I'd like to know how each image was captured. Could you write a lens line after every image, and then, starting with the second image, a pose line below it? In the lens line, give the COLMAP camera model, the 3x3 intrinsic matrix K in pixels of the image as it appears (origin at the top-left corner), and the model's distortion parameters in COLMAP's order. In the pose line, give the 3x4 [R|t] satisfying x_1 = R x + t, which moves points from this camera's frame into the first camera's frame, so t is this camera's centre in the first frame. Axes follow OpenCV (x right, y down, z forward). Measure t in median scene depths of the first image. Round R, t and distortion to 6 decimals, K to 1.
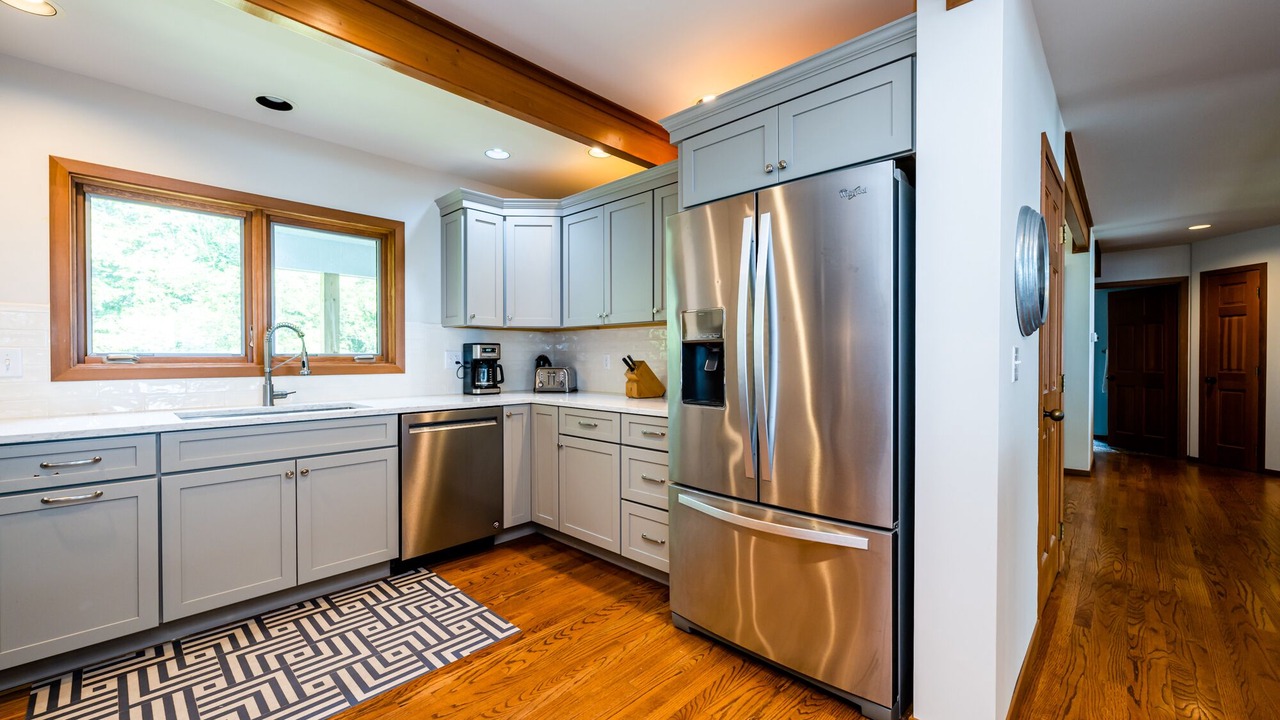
lens RADIAL K [[515.7, 0, 634.7], [0, 515.7, 363.3], [0, 0, 1]] dist [0.000513, -0.000245]
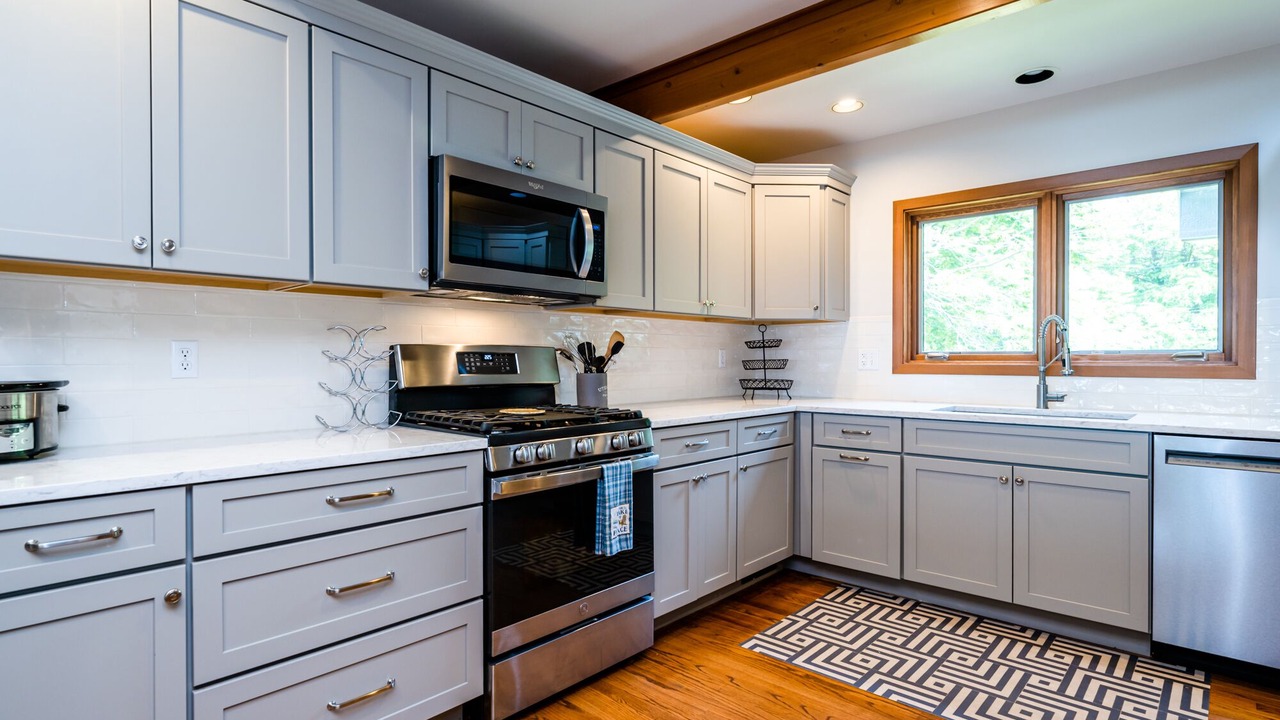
lens RADIAL K [[651.0, 0, 636.2], [0, 651.0, 358.6], [0, 0, 1]] dist [0.006074, -0.000503]
pose [[0.020535, 0.003064, -0.999784, 0.491585], [-0.009024, 0.999955, 0.002879, -0.001823], [0.999748, 0.008963, 0.020561, 0.301202]]
